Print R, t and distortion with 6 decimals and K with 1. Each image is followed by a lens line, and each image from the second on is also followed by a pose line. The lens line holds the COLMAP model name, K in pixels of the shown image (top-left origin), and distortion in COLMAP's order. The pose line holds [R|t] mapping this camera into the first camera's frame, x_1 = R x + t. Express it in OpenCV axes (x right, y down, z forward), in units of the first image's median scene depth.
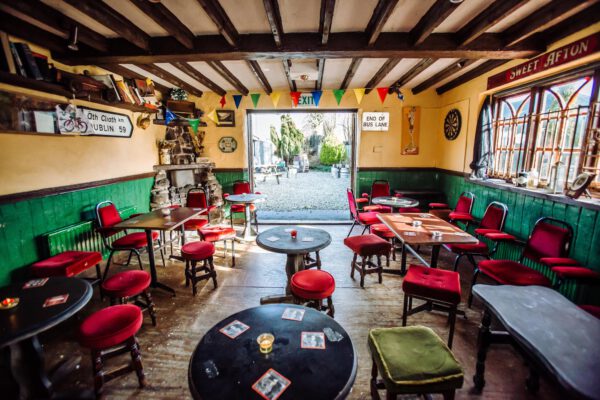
lens RADIAL K [[274.0, 0, 300.0], [0, 274.0, 200.0], [0, 0, 1]] dist [-0.081842, 0.032638]
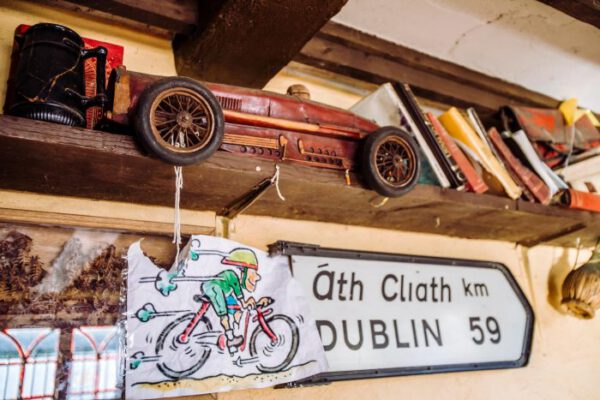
lens RADIAL K [[546.9, 0, 300.0], [0, 546.9, 200.0], [0, 0, 1]] dist [-0.011647, 0.073112]
pose [[0.550134, -0.312870, -0.774251, -0.345082], [-0.077000, 0.904207, -0.420096, -0.149971], [0.831519, 0.290726, 0.473344, 0.579878]]
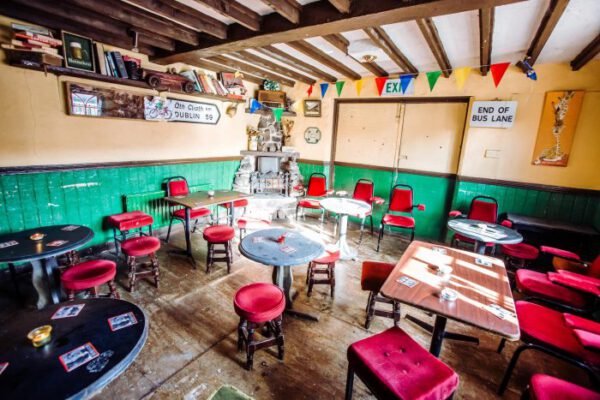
lens RADIAL K [[274.0, 0, 300.0], [0, 274.0, 200.0], [0, 0, 1]] dist [-0.081842, 0.032638]
pose [[0.845341, 0.165877, -0.507822, 0.294344], [-0.151799, 0.985974, 0.069372, -0.046477], [0.512206, 0.018443, 0.858664, 0.180390]]
